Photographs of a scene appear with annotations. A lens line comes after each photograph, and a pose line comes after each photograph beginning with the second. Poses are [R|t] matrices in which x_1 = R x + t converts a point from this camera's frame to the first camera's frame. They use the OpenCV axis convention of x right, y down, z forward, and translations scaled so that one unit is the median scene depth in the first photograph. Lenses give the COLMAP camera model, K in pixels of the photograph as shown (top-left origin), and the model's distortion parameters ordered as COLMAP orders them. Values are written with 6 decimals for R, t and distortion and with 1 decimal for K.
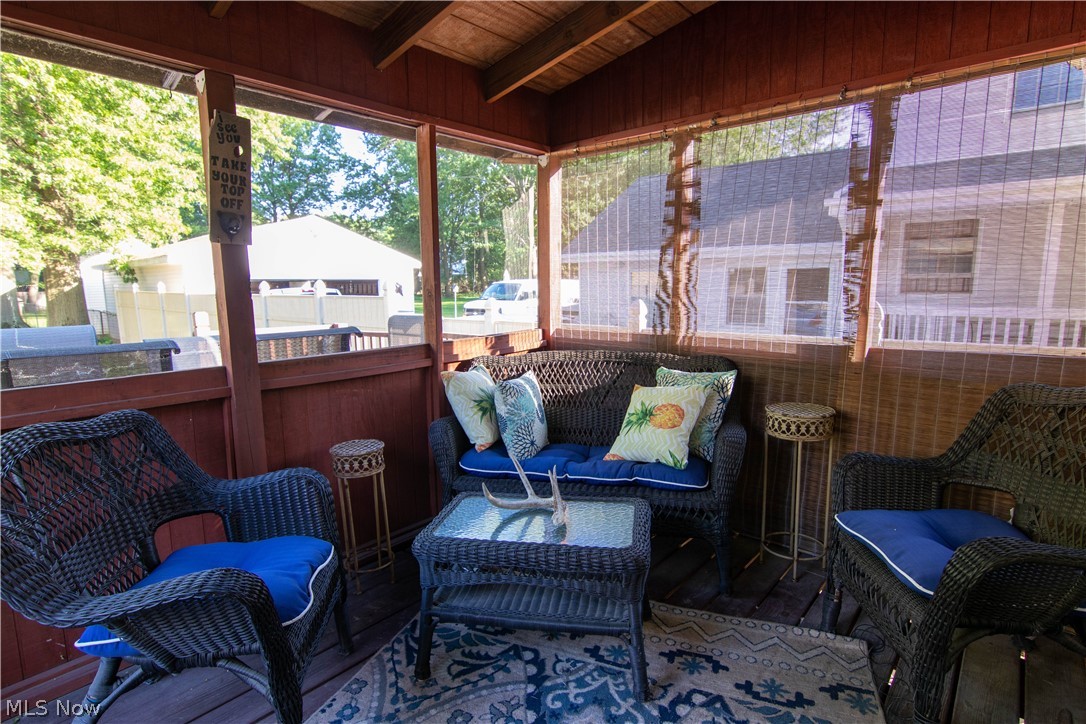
lens RADIAL K [[556.8, 0, 560.8], [0, 556.8, 361.3], [0, 0, 1]] dist [-0.001312, 0.000154]
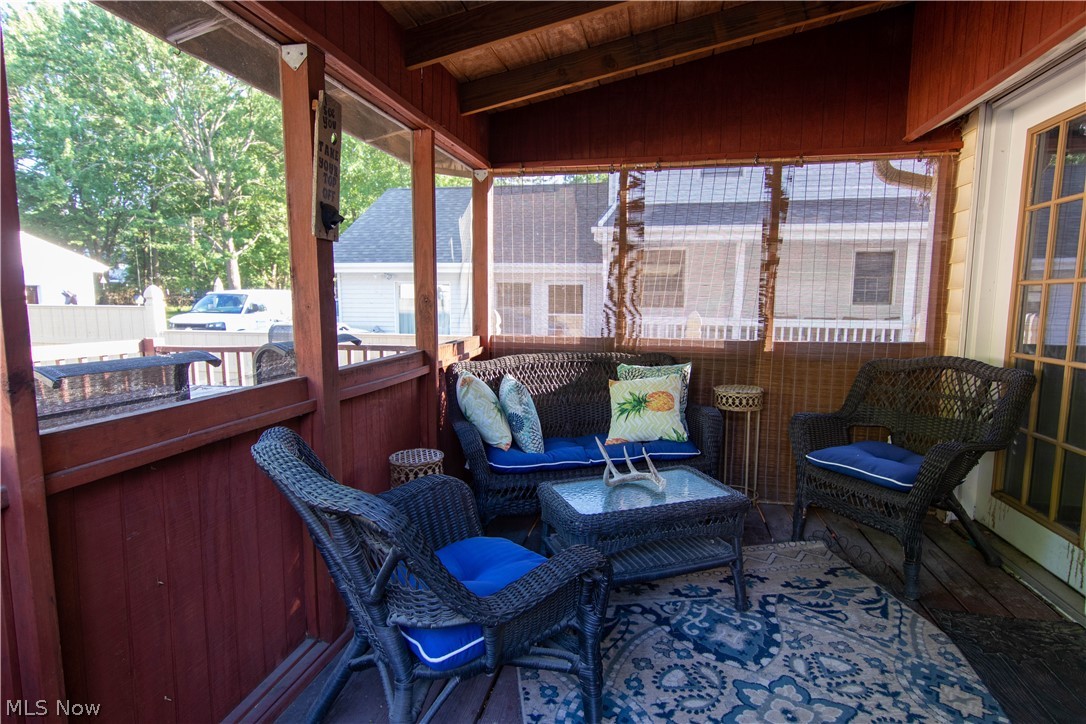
lens RADIAL K [[556.8, 0, 560.8], [0, 556.8, 361.3], [0, 0, 1]] dist [-0.001312, 0.000154]
pose [[0.875892, -0.040789, 0.480779, -0.506941], [0.053022, 0.998523, -0.011883, 0.011992], [-0.479584, 0.035900, 0.876761, 0.026770]]
